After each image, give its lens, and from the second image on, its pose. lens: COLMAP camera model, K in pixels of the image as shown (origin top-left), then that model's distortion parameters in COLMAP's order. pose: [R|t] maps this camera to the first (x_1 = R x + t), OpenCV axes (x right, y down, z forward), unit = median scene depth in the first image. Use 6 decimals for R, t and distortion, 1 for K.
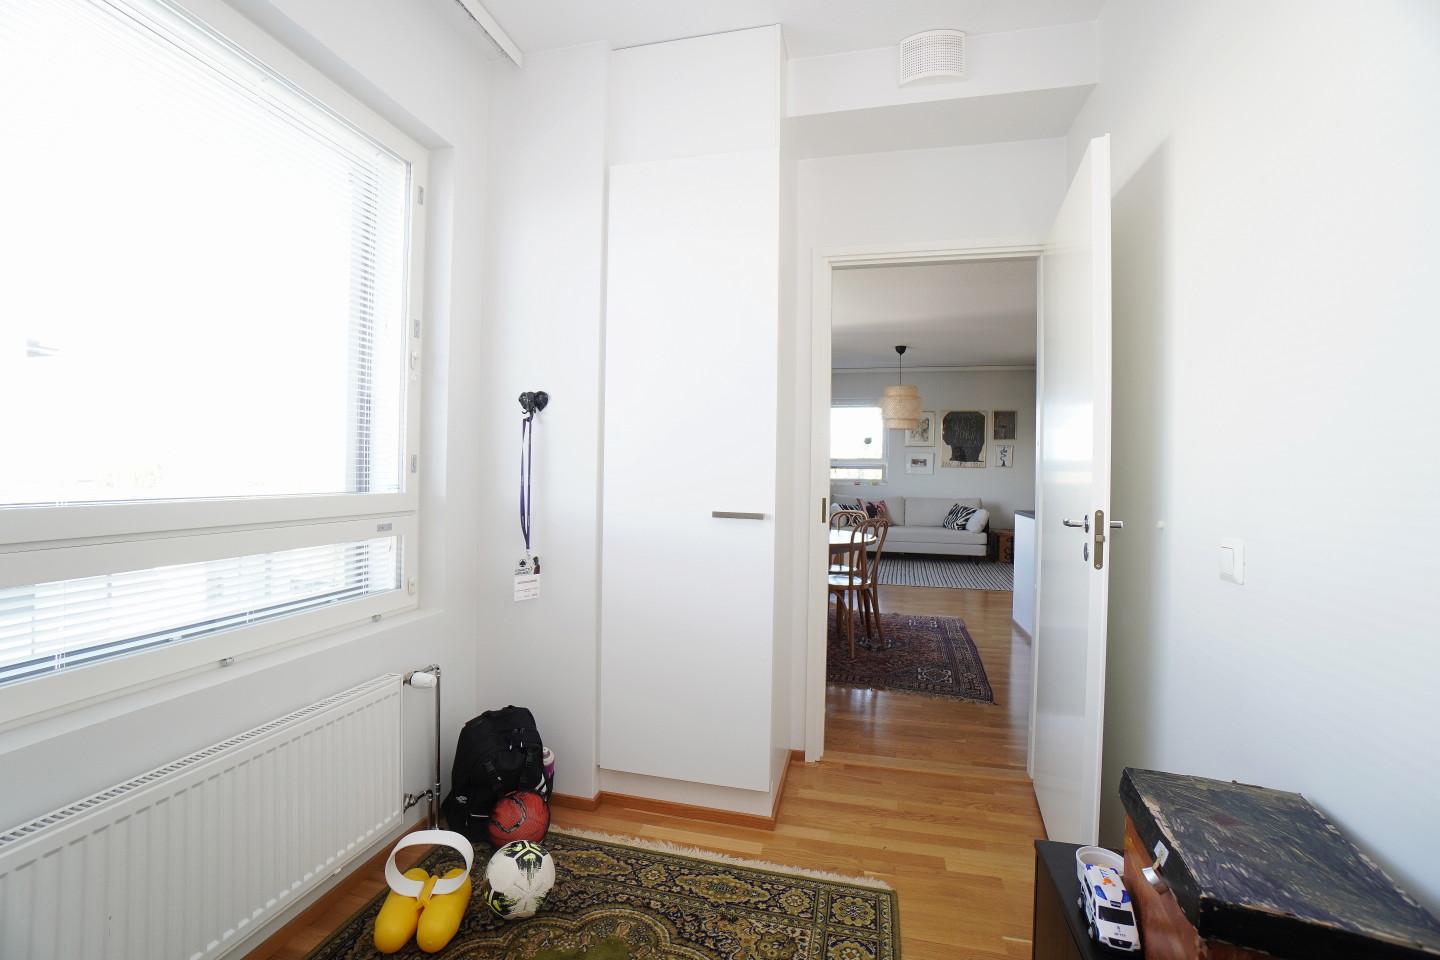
lens RADIAL K [[619.7, 0, 721.0], [0, 619.7, 470.1], [0, 0, 1]] dist [-0.021713, 0.000149]
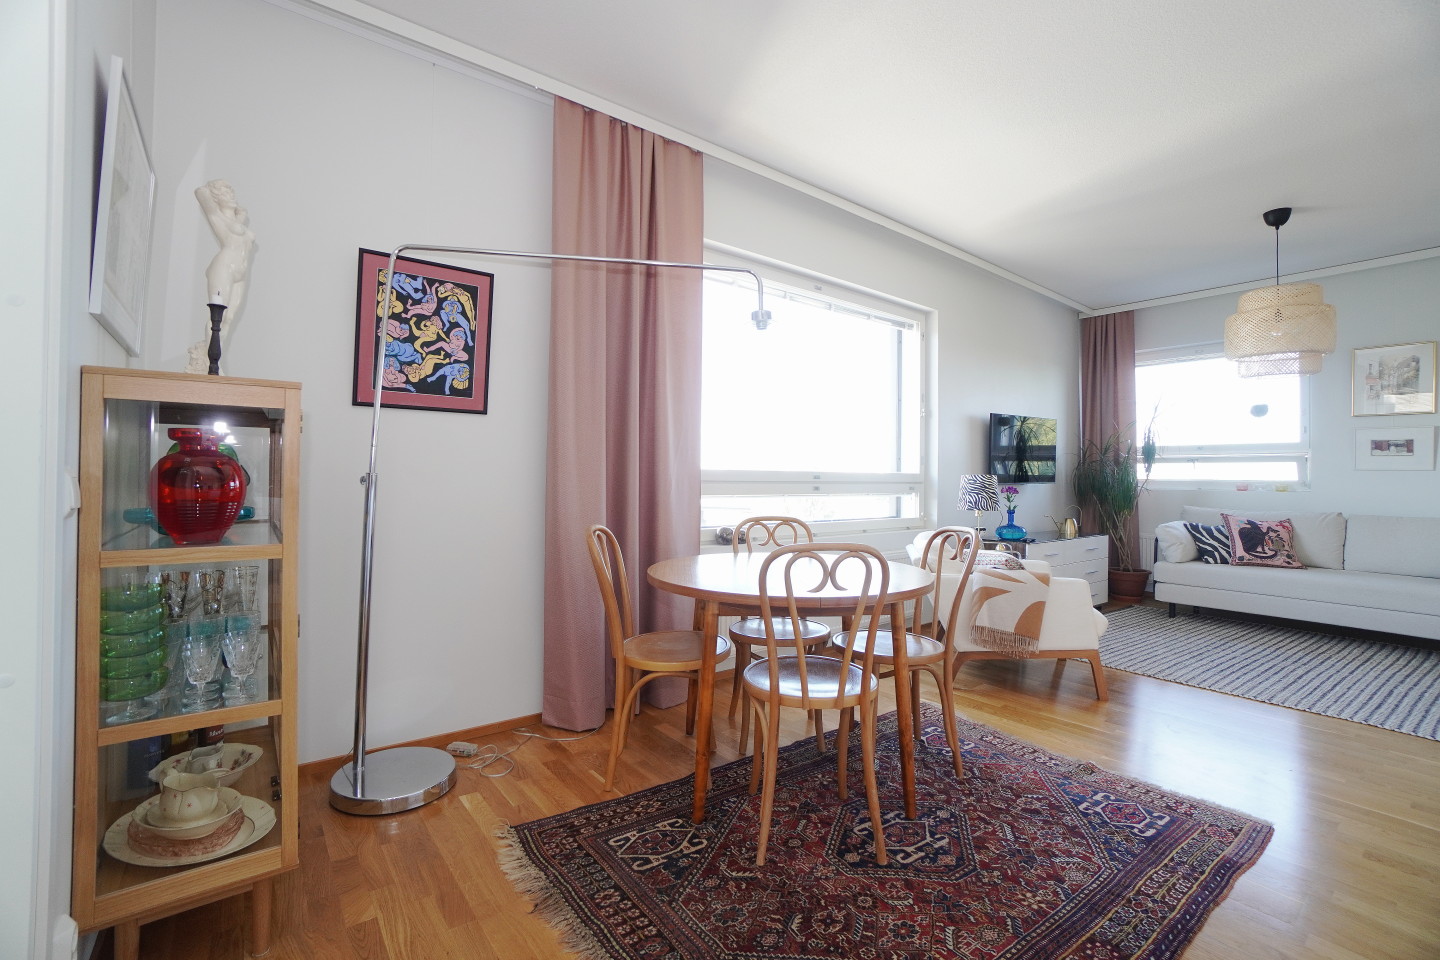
lens RADIAL K [[619.7, 0, 721.0], [0, 619.7, 470.1], [0, 0, 1]] dist [-0.021713, 0.000149]
pose [[0.782795, -0.013660, -0.622130, 0.211240], [0.000030, 0.999760, -0.021914, 0.018520], [0.622280, 0.017135, 0.782607, 0.296106]]
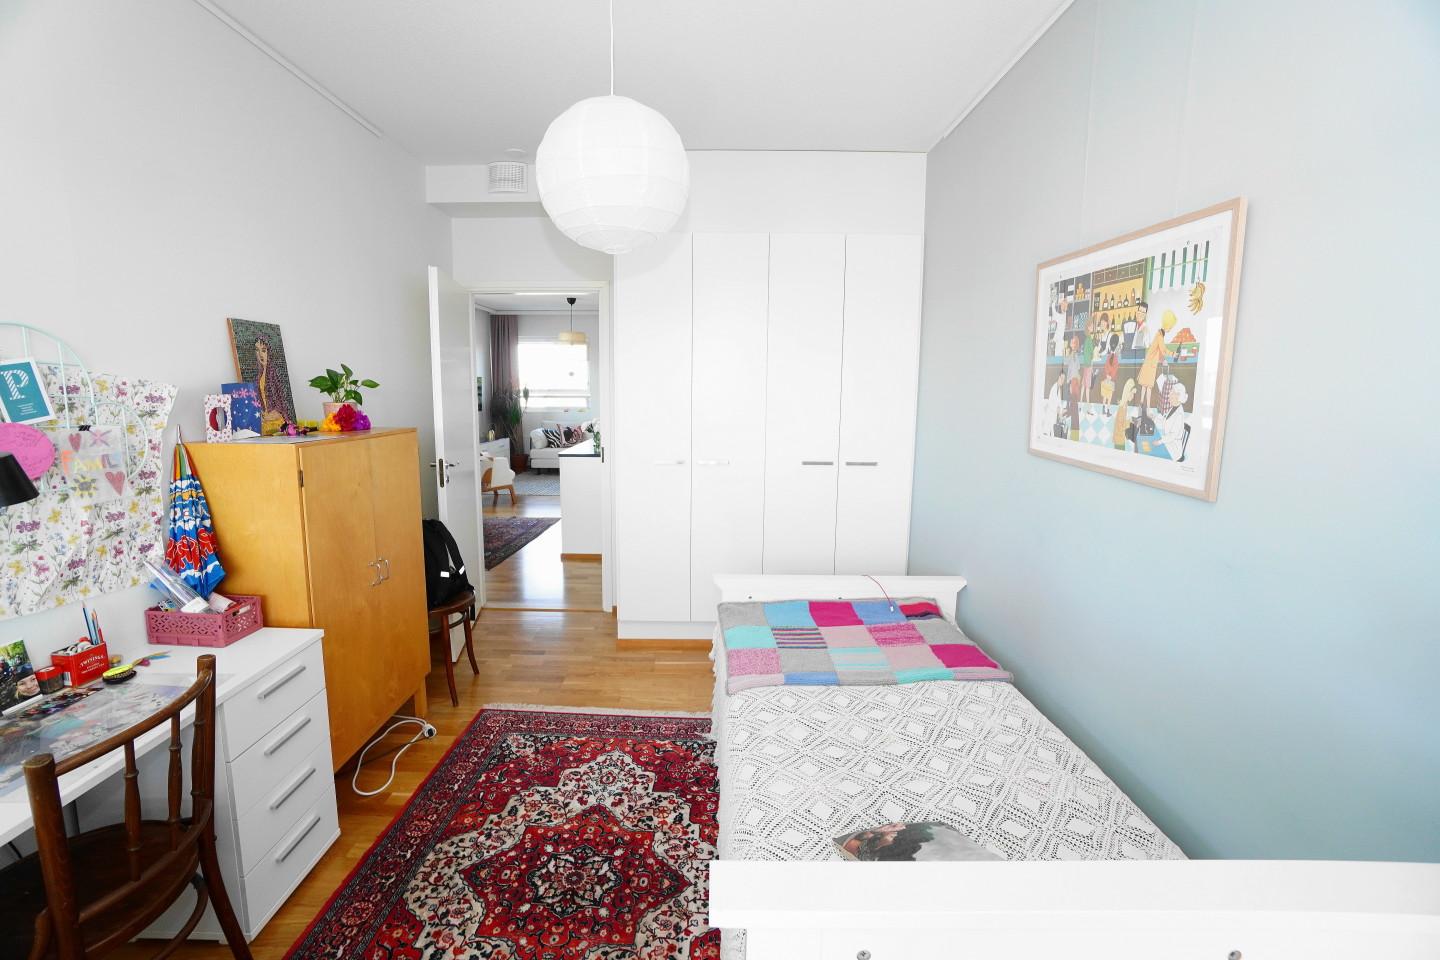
lens RADIAL K [[619.7, 0, 721.0], [0, 619.7, 470.1], [0, 0, 1]] dist [-0.021713, 0.000149]
pose [[0.970864, -0.037619, 0.236659, 0.243013], [0.005316, 0.990738, 0.135680, -0.027153], [-0.239571, -0.130469, 0.962073, -0.229781]]
